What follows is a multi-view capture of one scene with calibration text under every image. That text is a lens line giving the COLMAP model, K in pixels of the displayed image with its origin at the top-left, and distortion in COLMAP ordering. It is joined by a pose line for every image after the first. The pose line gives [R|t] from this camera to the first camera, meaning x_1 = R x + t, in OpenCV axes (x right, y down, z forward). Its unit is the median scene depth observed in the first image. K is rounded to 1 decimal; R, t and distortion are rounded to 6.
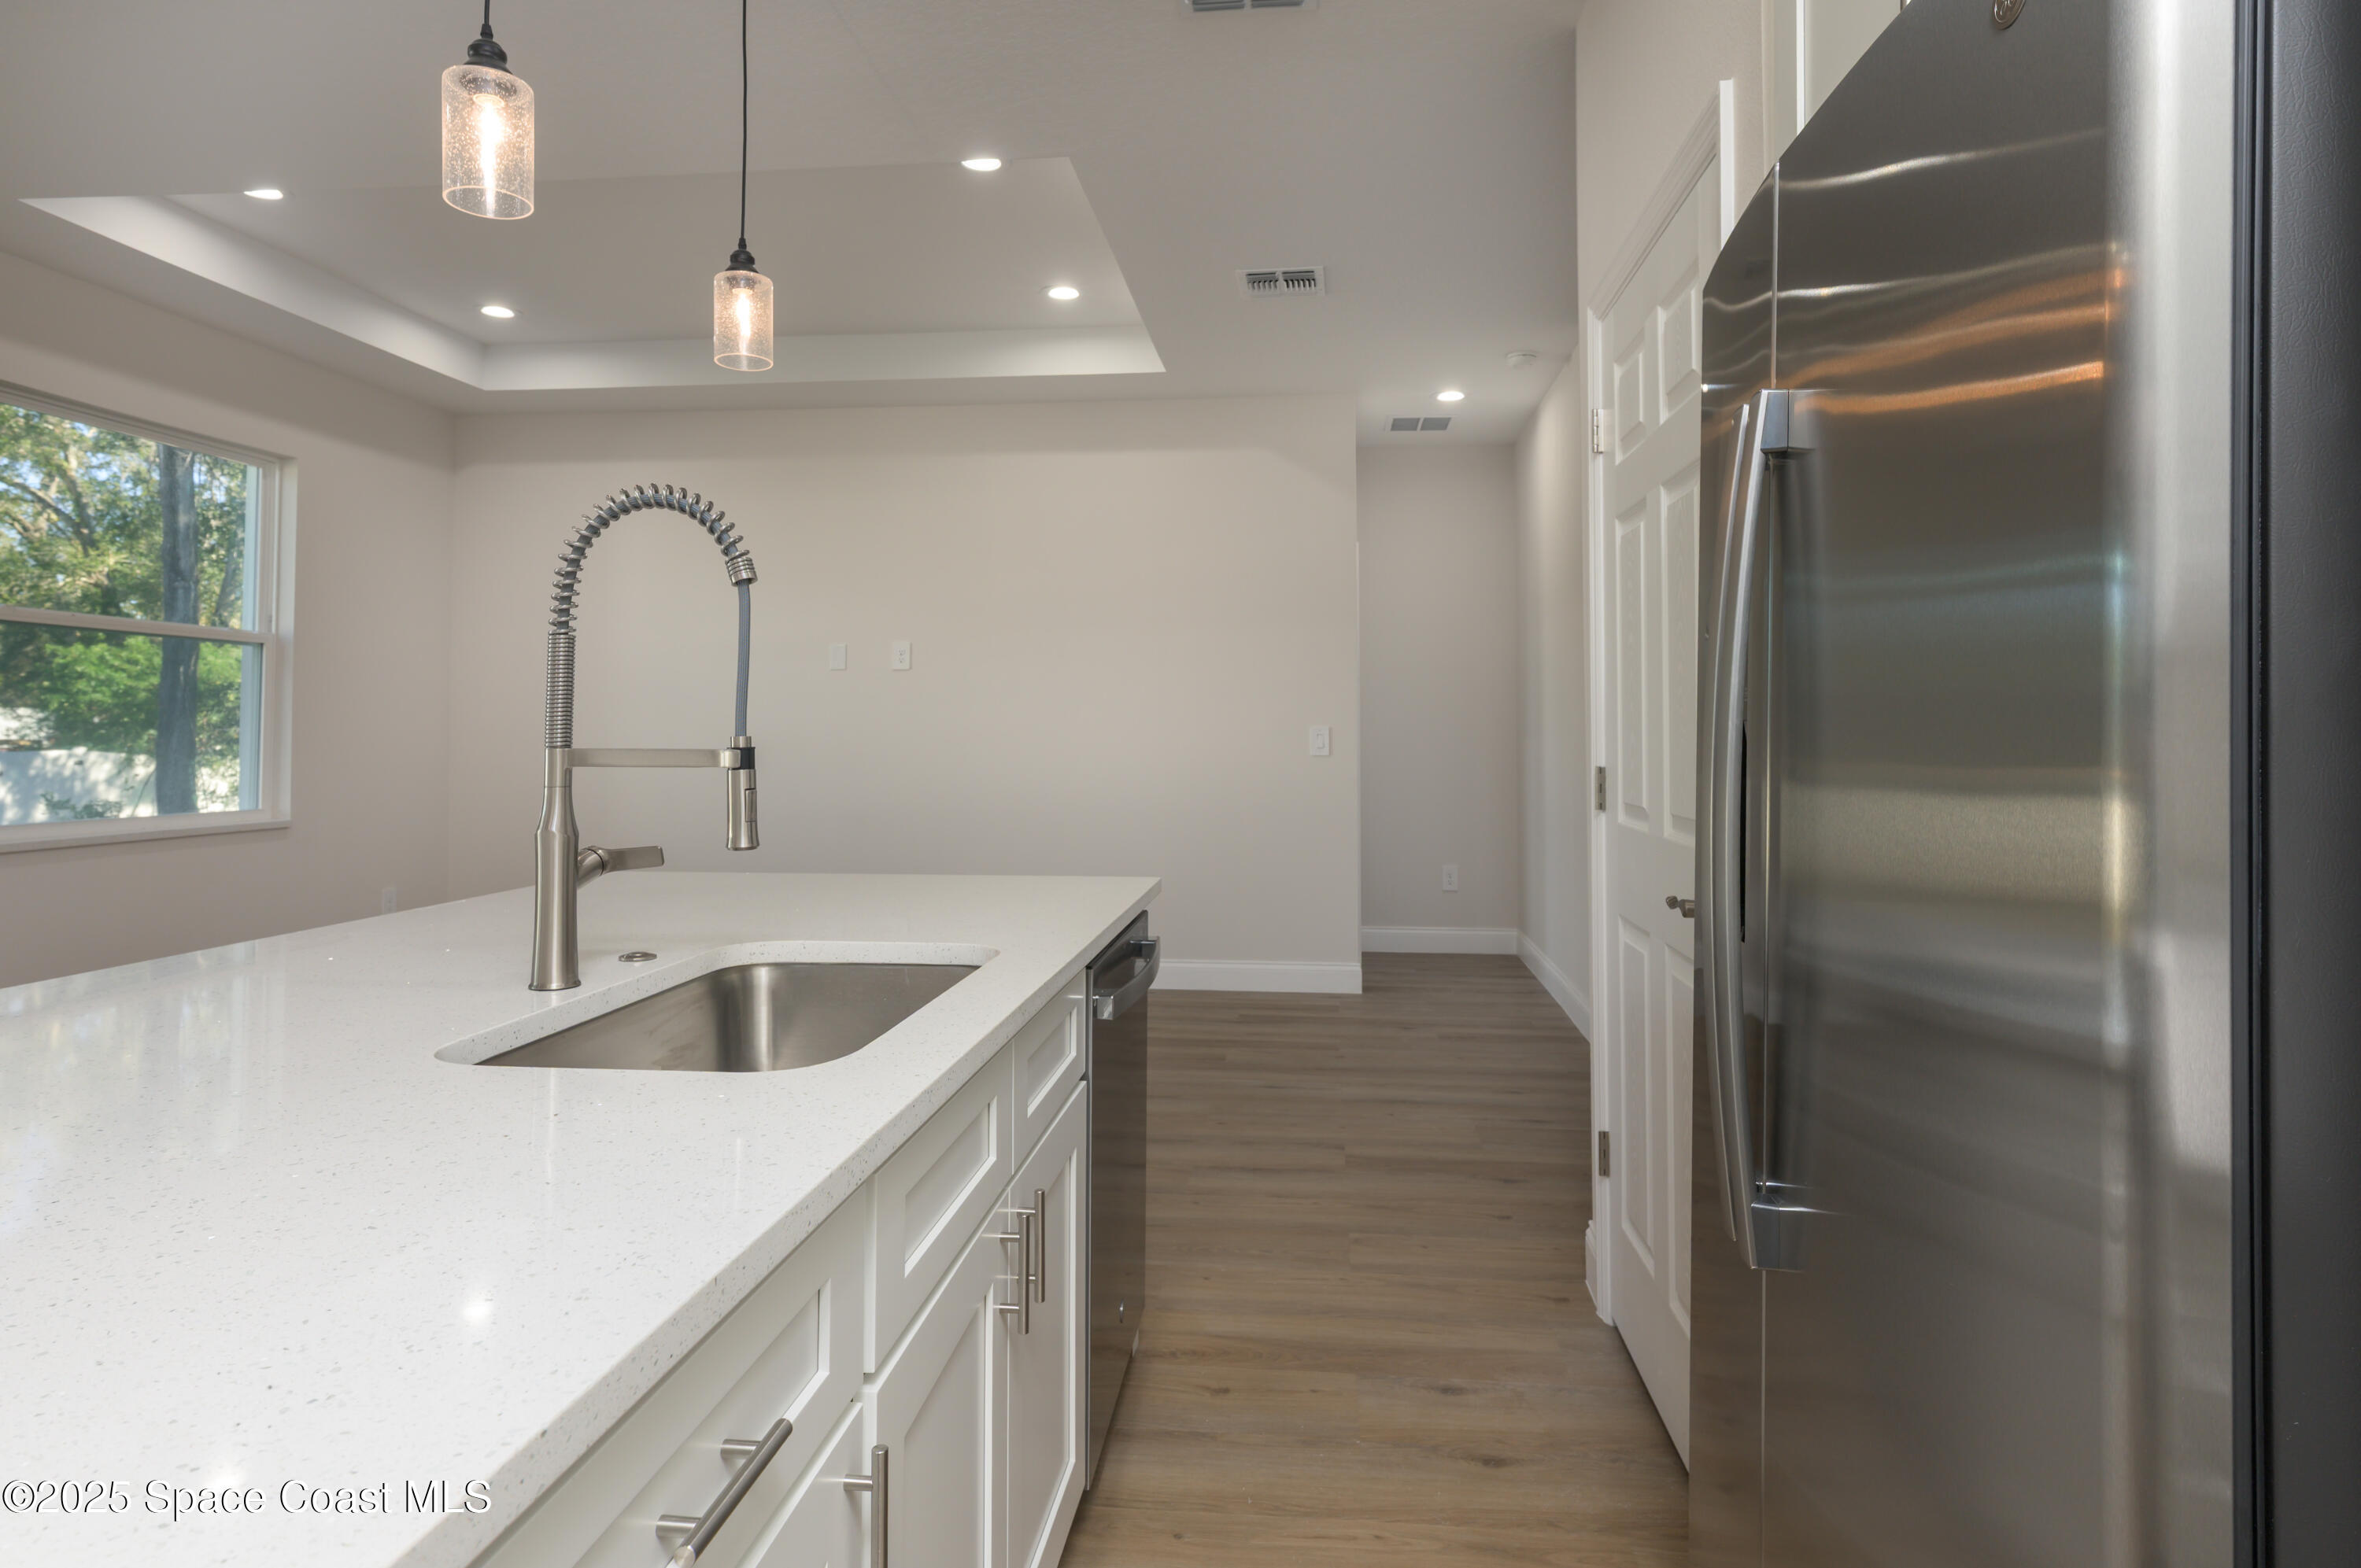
lens RADIAL K [[1279.0, 0, 1160.8], [0, 1279.0, 665.0], [0, 0, 1]] dist [0.014078, -0.001271]
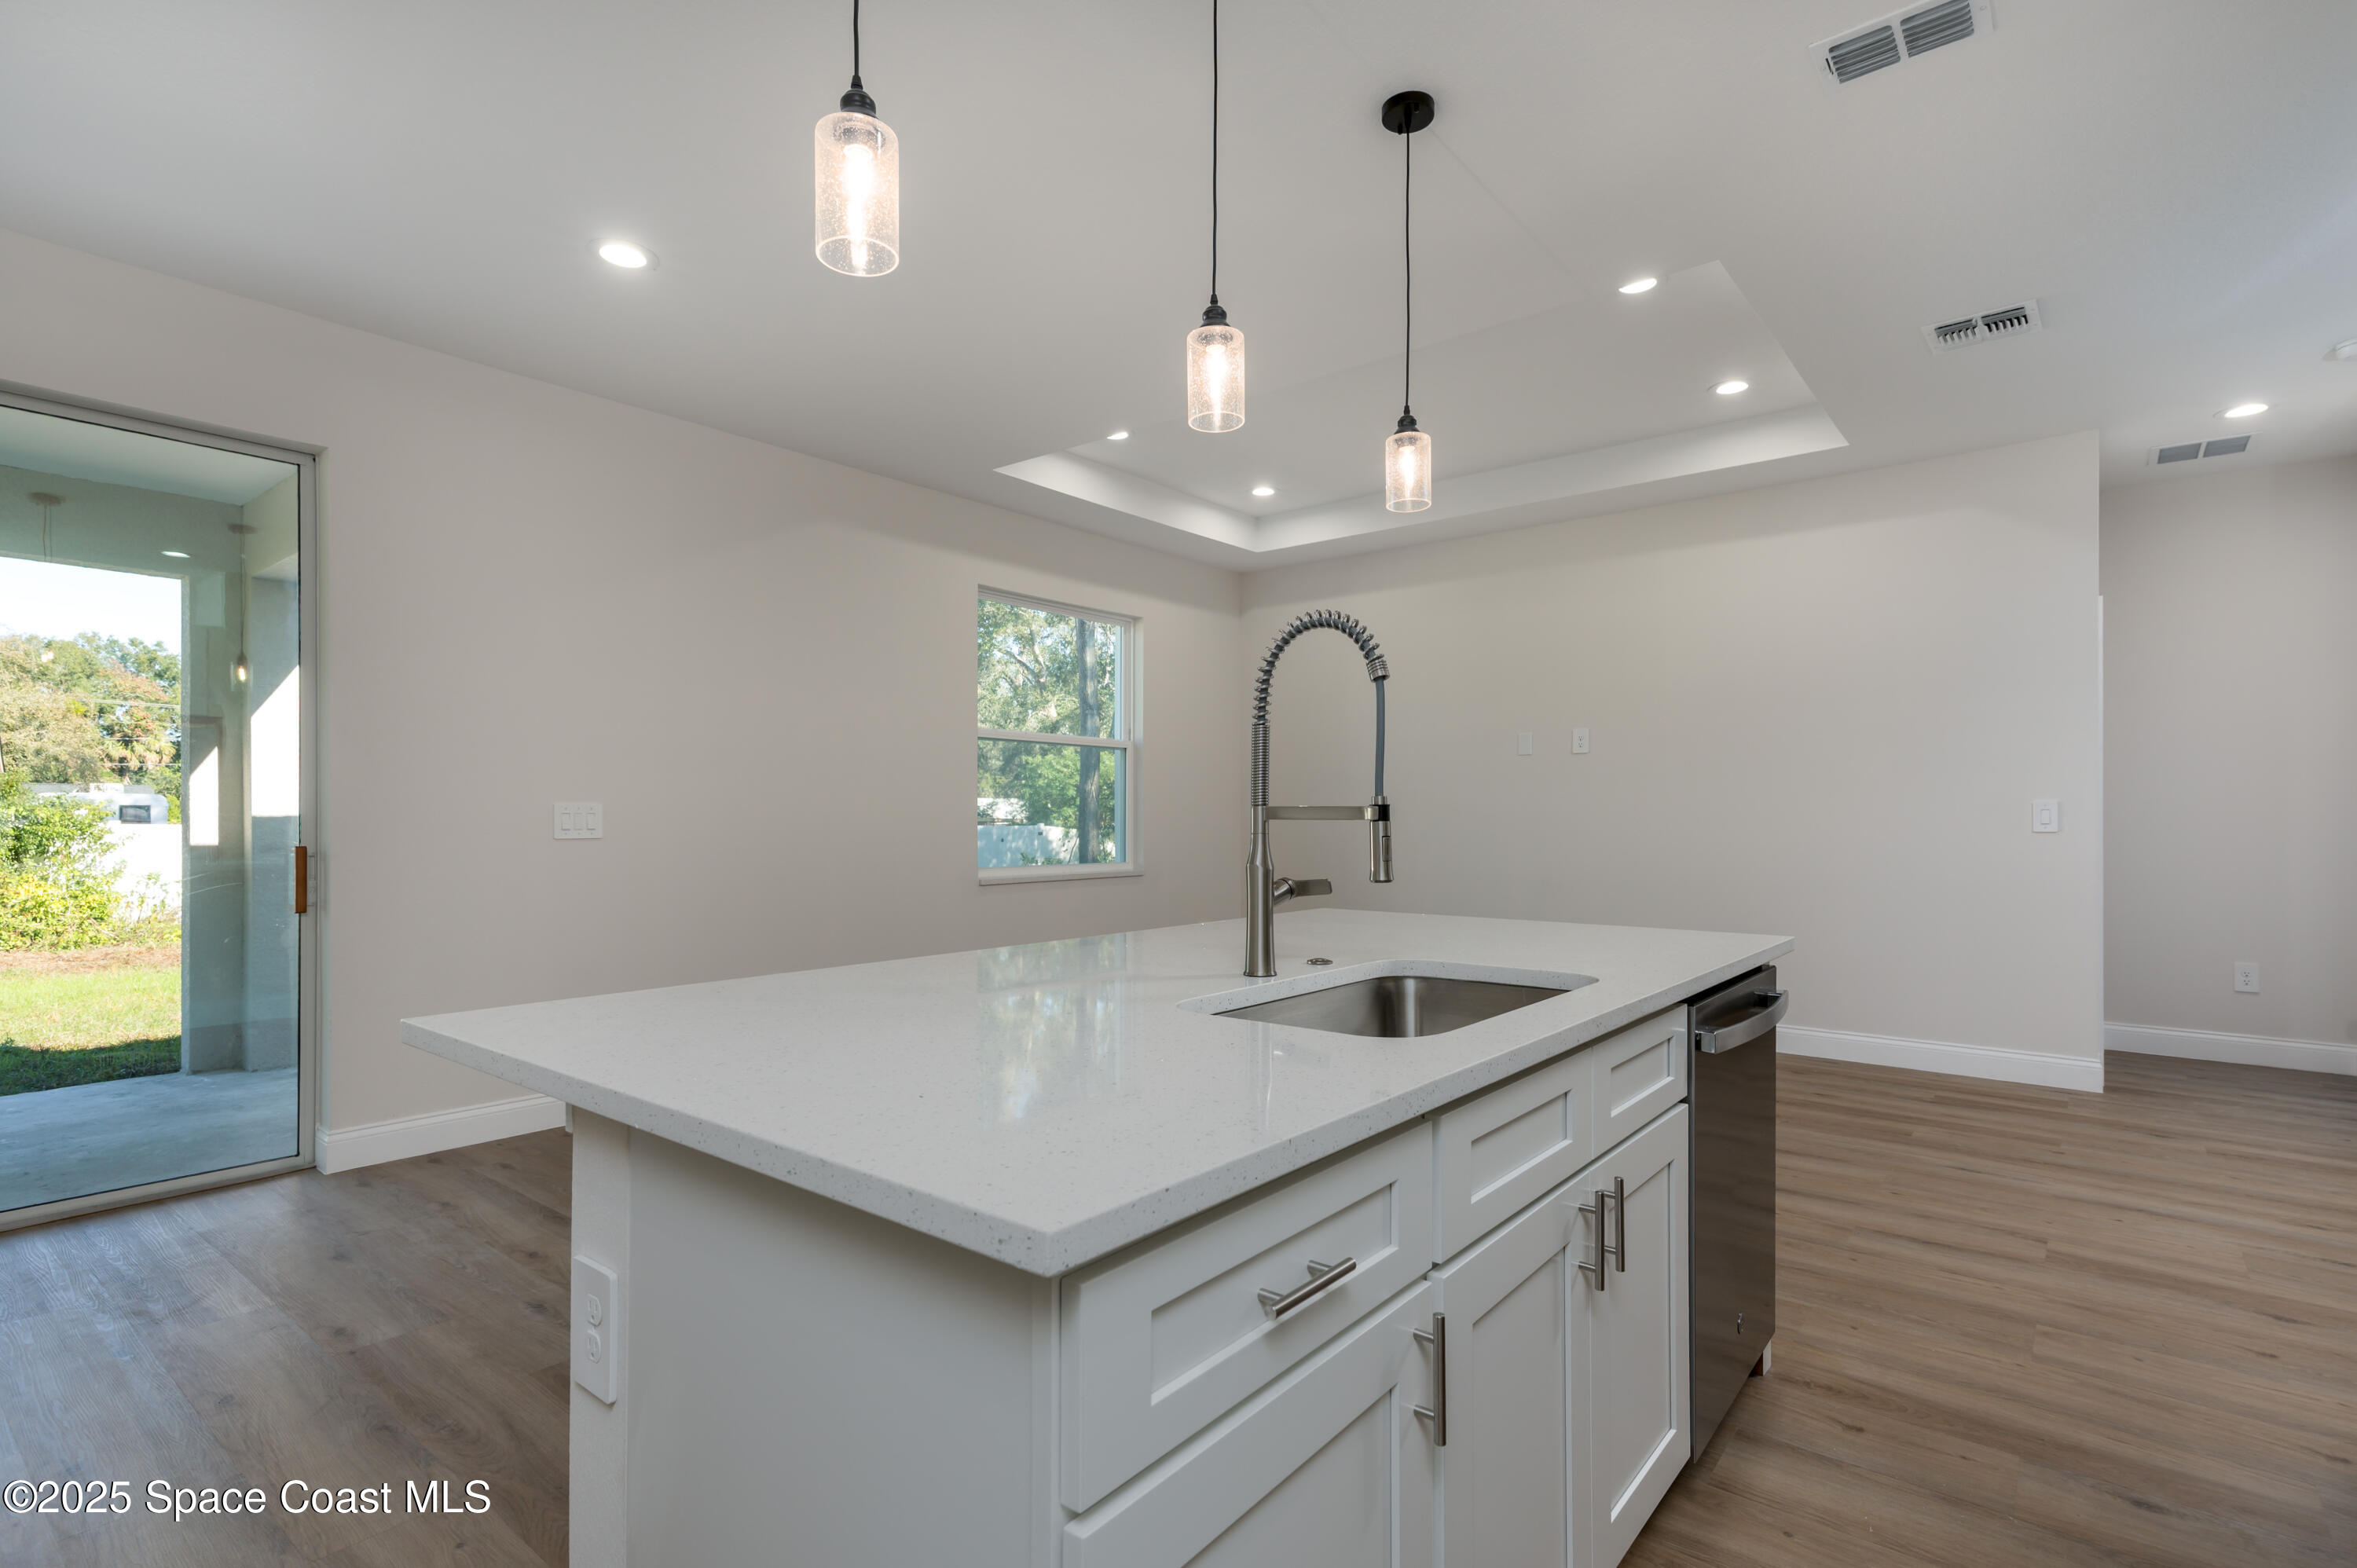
lens RADIAL K [[1140.5, 0, 1181.3], [0, 1140.5, 787.1], [0, 0, 1]] dist [0.016961, 0.002378]
pose [[0.833157, -0.013225, -0.552879, 0.101484], [0.025363, 0.999576, 0.014311, 0.016482], [0.552455, -0.025946, 0.833139, -0.057595]]
